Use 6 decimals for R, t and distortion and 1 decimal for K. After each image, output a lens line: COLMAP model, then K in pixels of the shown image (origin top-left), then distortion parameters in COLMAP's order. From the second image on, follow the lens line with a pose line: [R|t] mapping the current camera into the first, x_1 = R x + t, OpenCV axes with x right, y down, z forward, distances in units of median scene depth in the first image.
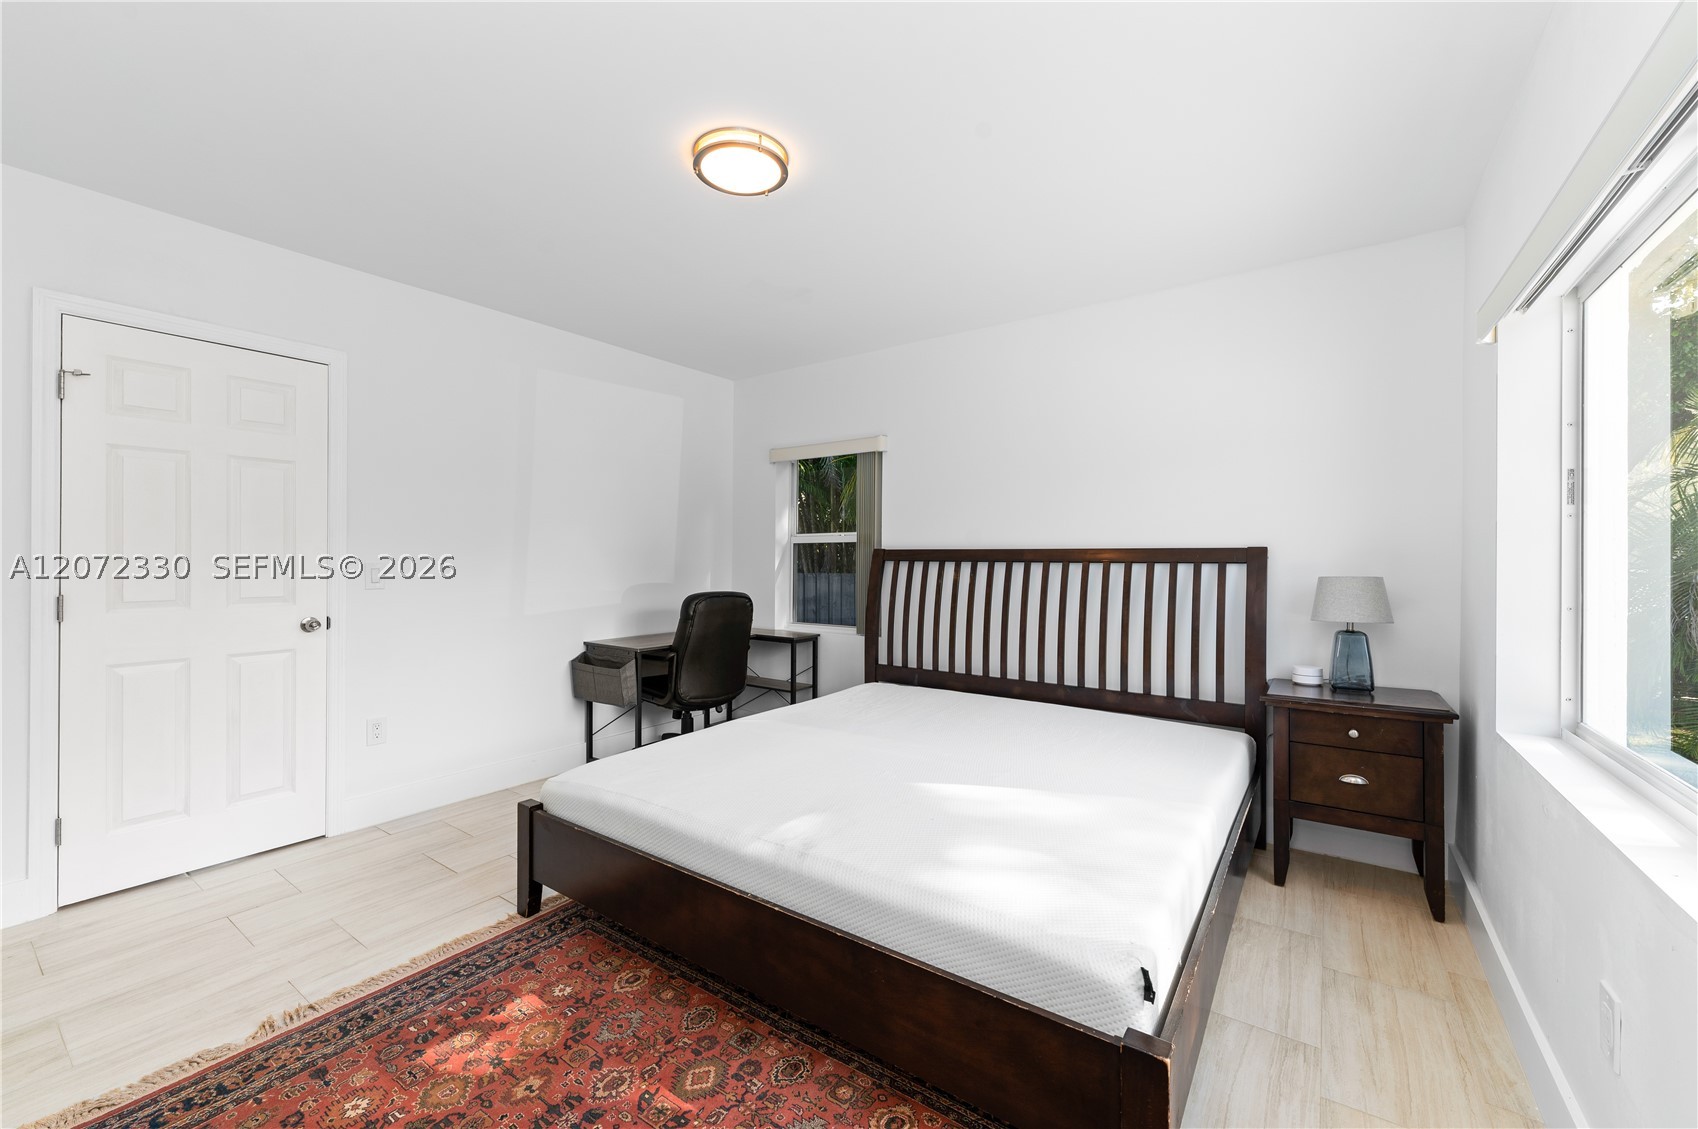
lens RADIAL K [[698.5, 0, 848.7], [0, 698.5, 560.8], [0, 0, 1]] dist [0.003822, 0.000515]
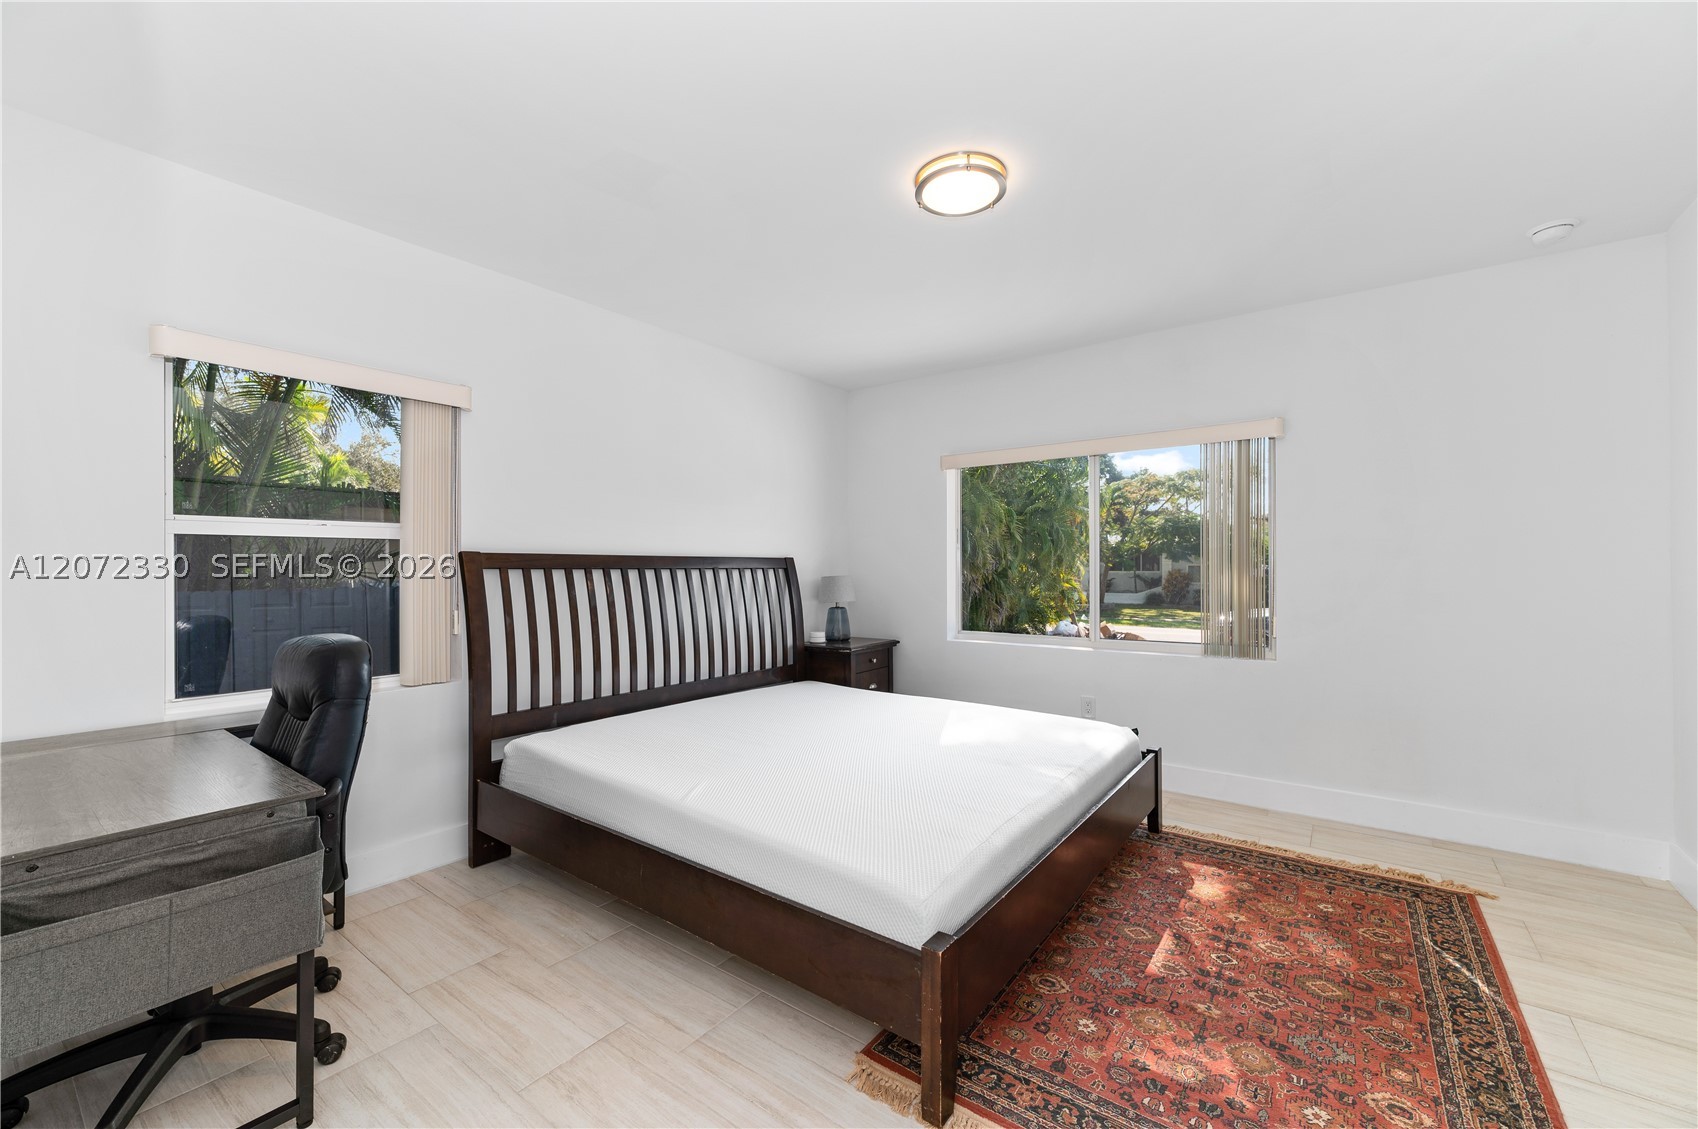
lens RADIAL K [[698.5, 0, 846.4], [0, 698.5, 564.6], [0, 0, 1]] dist [0.003822, 0.000515]
pose [[-0.008453, 0.003224, 0.999959, -1.343339], [0.005549, 0.999980, -0.003178, 0.000014], [-0.999949, 0.005522, -0.008471, 1.326283]]
